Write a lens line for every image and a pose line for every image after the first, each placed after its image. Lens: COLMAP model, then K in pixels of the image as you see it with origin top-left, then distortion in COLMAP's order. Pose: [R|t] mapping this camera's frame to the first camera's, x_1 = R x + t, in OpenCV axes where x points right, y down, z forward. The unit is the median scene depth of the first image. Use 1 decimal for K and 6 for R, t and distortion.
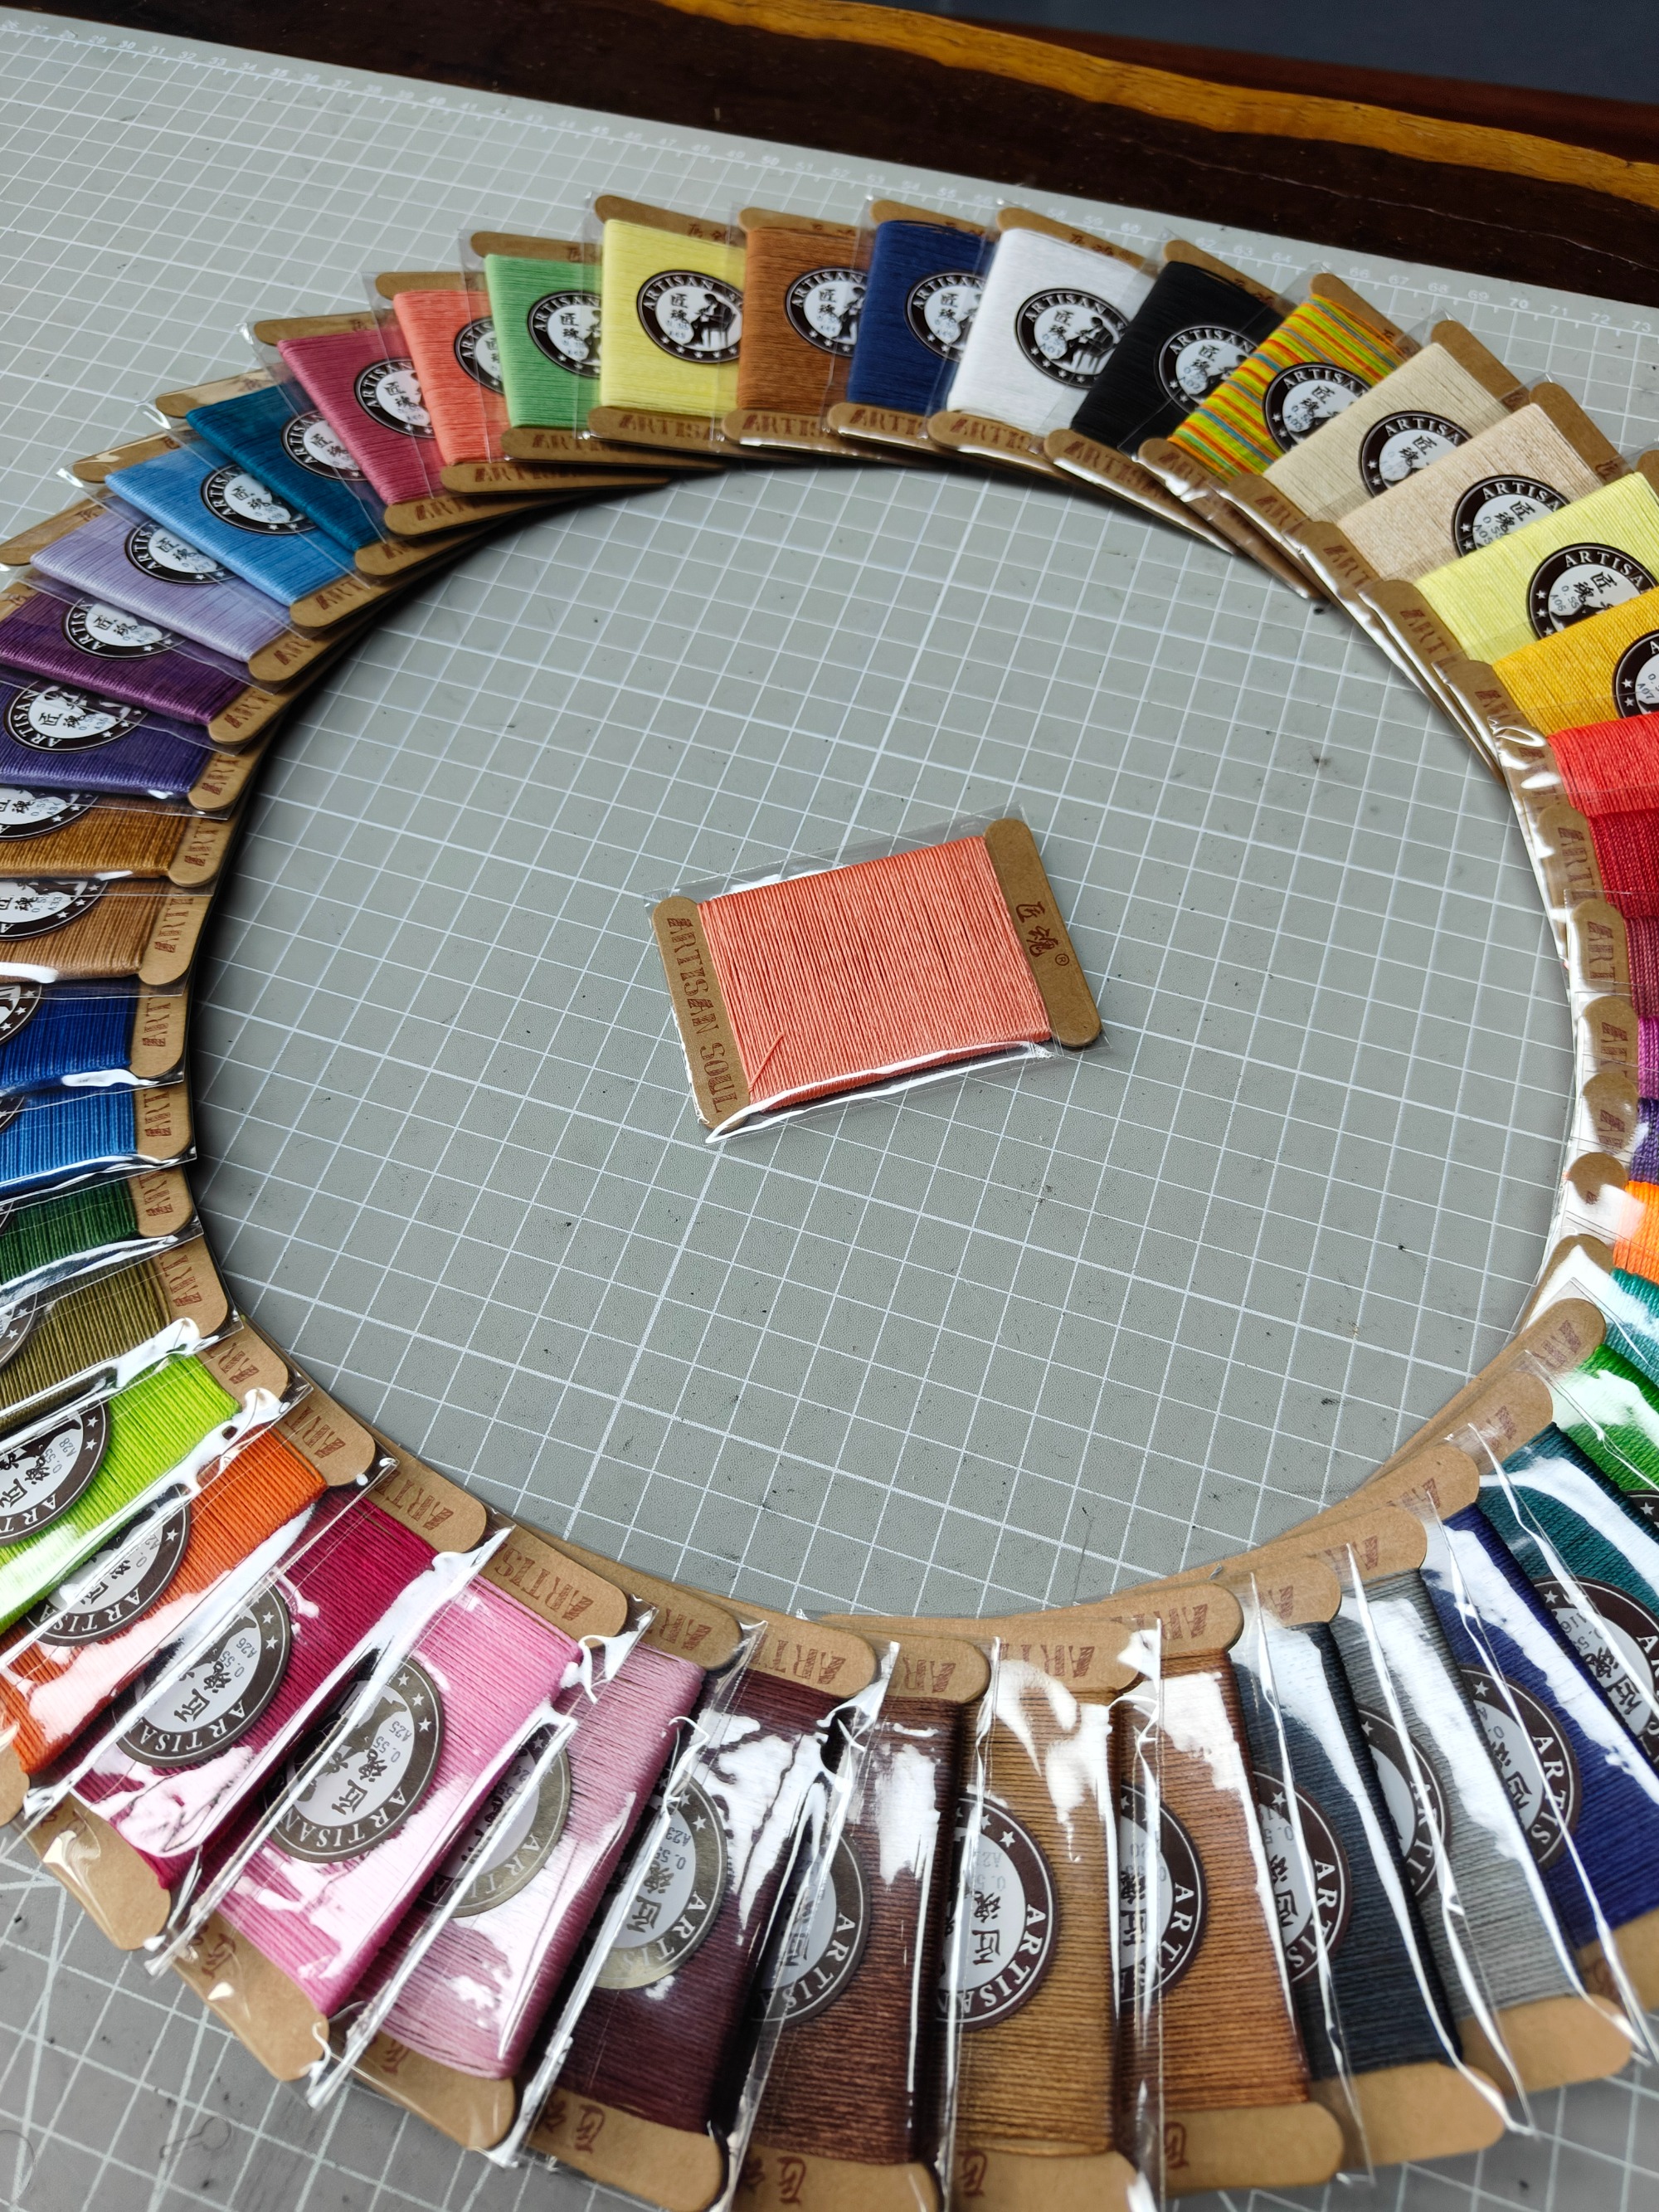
lens RADIAL K [[1630.1, 0, 824.8], [0, 1630.1, 1091.9], [0, 0, 1]] dist [-0.018025, -0.007657]
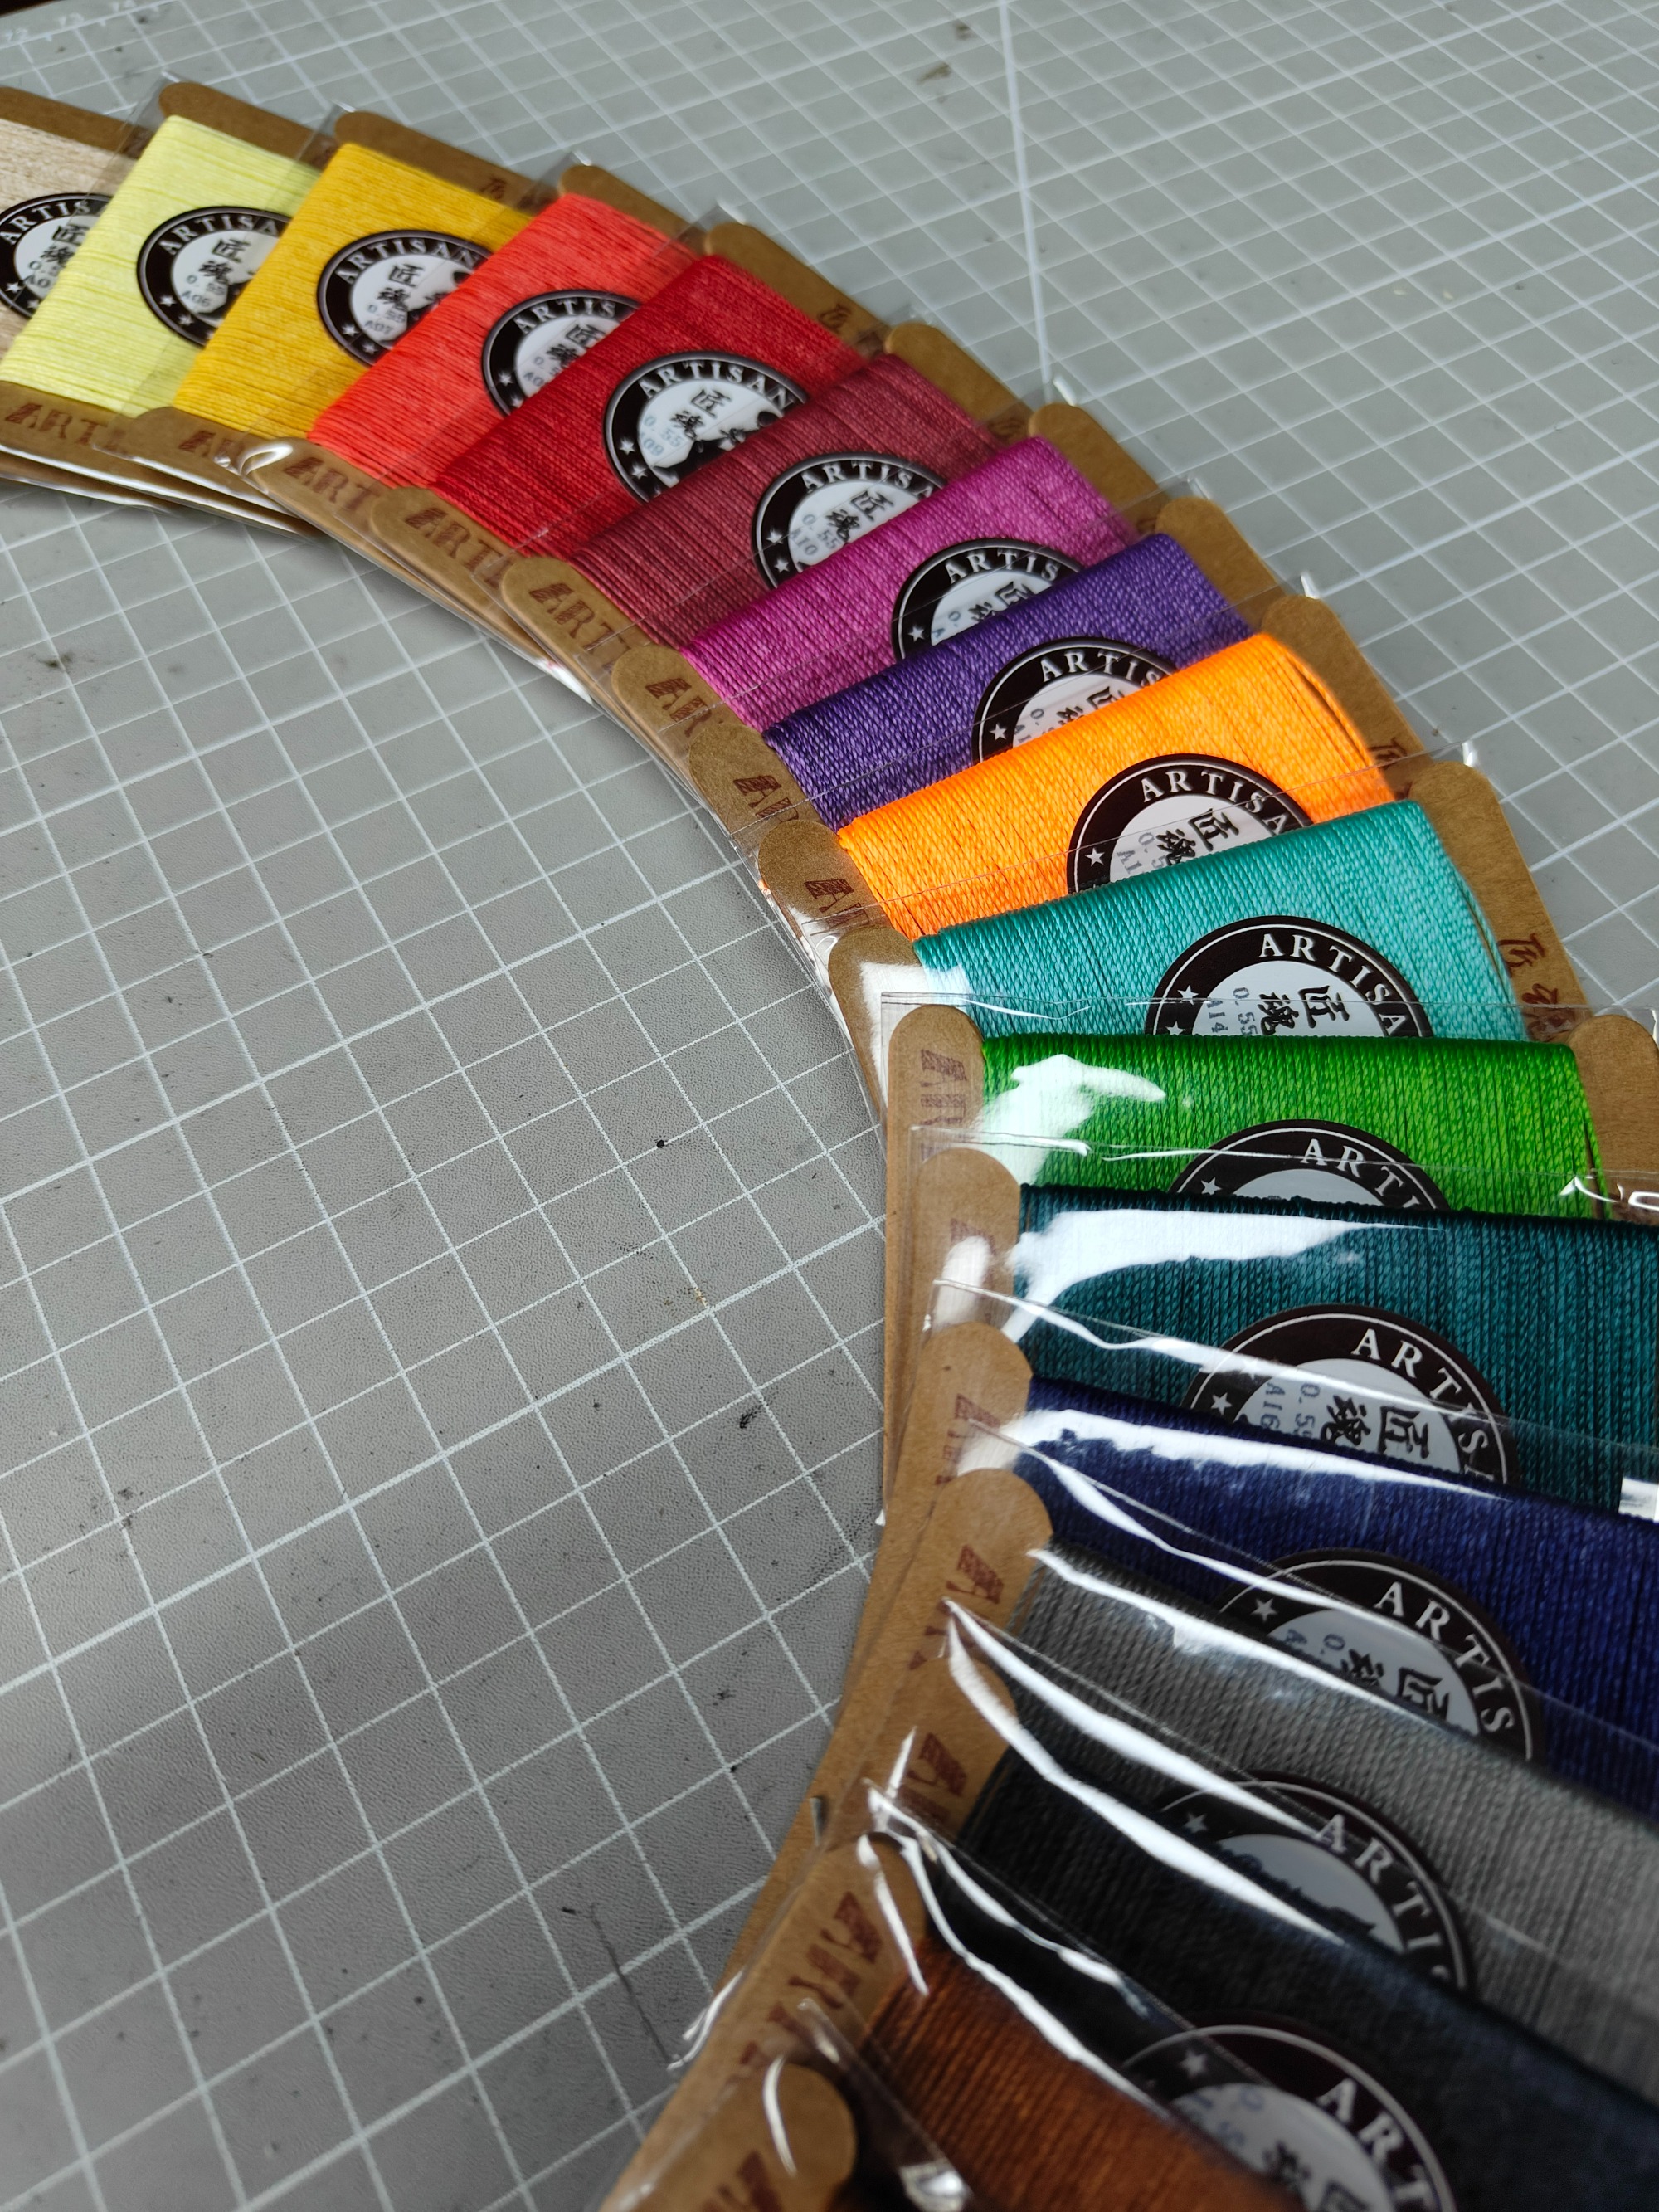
lens RADIAL K [[1630.1, 0, 826.5], [0, 1630.1, 1108.0], [0, 0, 1]] dist [-0.018025, -0.007657]
pose [[0.651984, -0.634105, 0.415725, 0.125977], [0.662101, 0.743317, 0.095406, 0.057473], [-0.369513, 0.213049, 0.904472, 0.353327]]
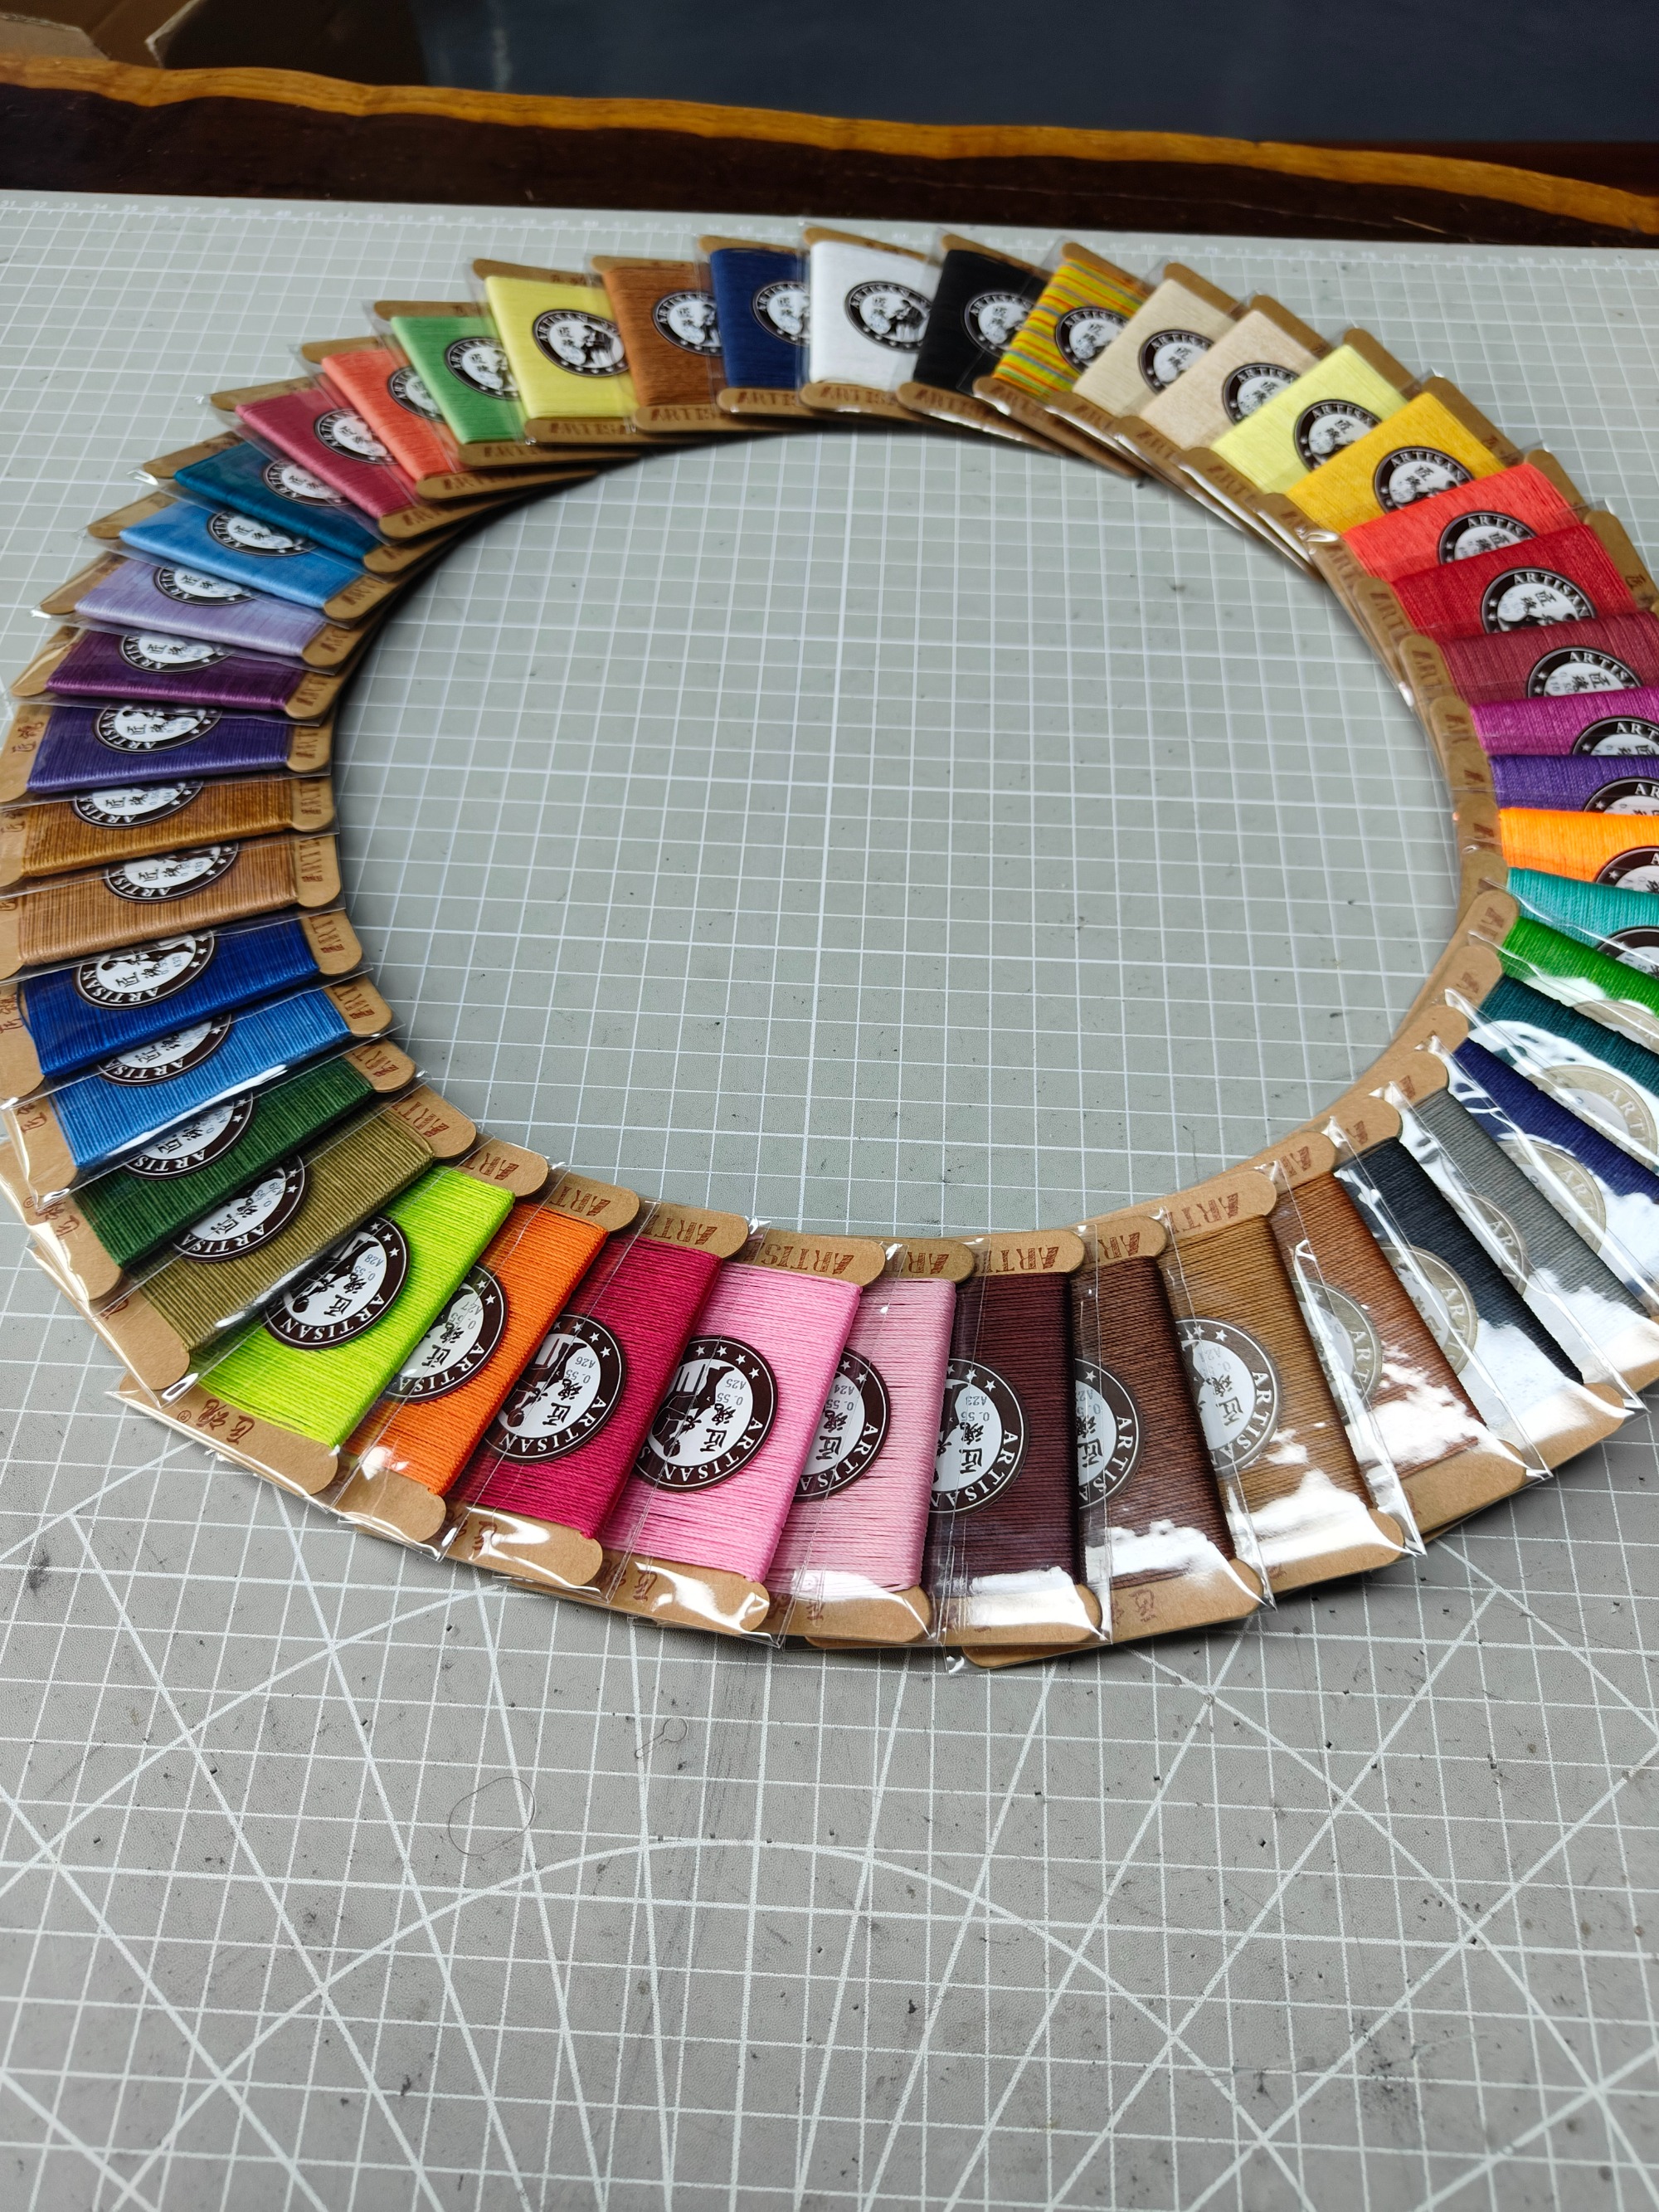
lens RADIAL K [[1630.1, 0, 809.1], [0, 1630.1, 1113.1], [0, 0, 1]] dist [-0.018025, -0.007657]
pose [[0.963233, -0.209849, 0.167765, -0.265105], [0.220904, 0.974013, -0.049992, 0.191135], [-0.152914, 0.085214, 0.984559, -0.171242]]
